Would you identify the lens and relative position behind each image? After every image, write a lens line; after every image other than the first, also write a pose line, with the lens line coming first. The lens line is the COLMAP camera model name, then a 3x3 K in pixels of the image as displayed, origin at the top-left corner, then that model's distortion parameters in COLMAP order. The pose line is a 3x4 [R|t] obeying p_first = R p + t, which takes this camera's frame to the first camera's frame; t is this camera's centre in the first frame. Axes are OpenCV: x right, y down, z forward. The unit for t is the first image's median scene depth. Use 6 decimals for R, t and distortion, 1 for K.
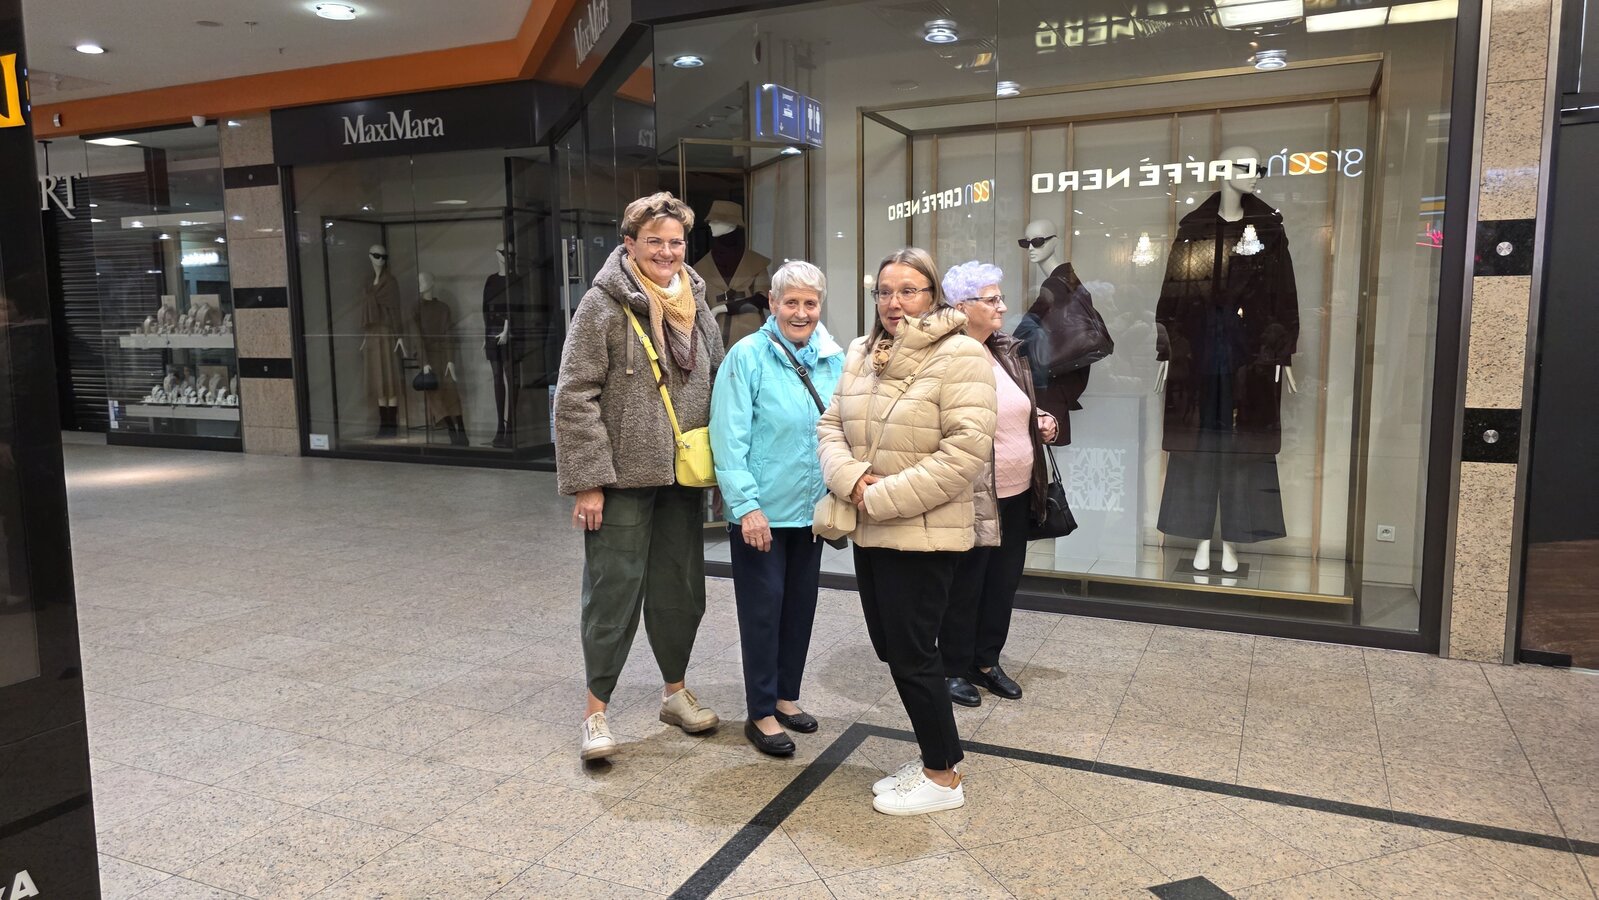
lens RADIAL K [[1083.4, 0, 800.6], [0, 1083.4, 451.1], [0, 0, 1]] dist [0.001521, -0.000027]
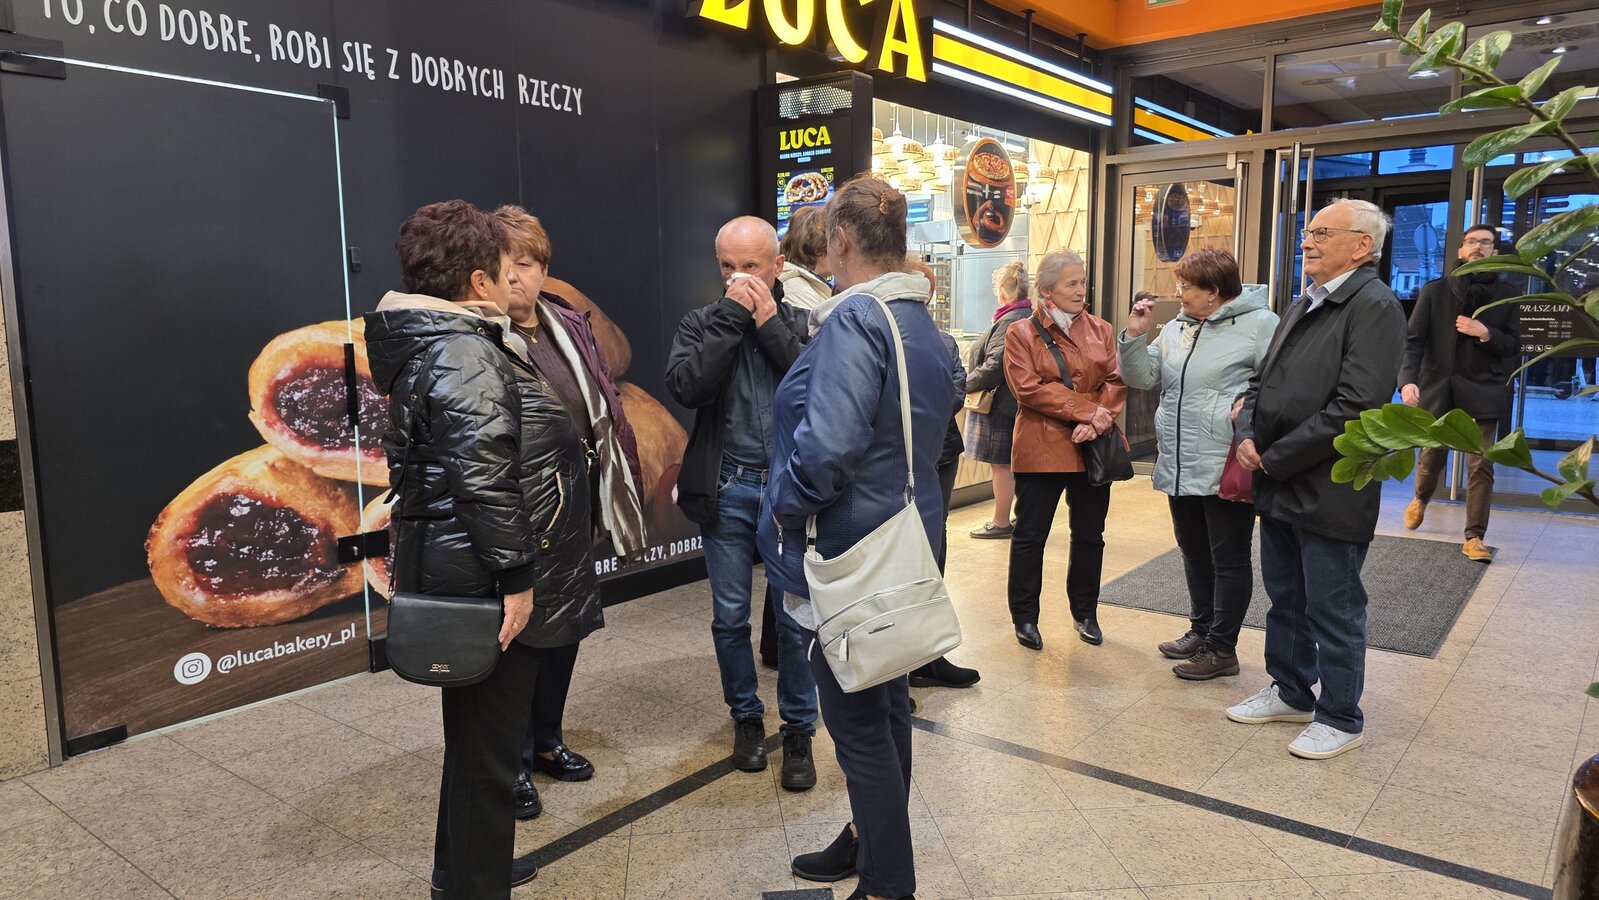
lens RADIAL K [[1083.4, 0, 798.9], [0, 1083.4, 448.9], [0, 0, 1]] dist [0.001521, -0.000027]
pose [[0.230581, -0.117951, 0.965878, 0.051257], [0.123103, 0.988186, 0.091287, -0.033481], [-0.965235, 0.097854, 0.242377, 0.278012]]
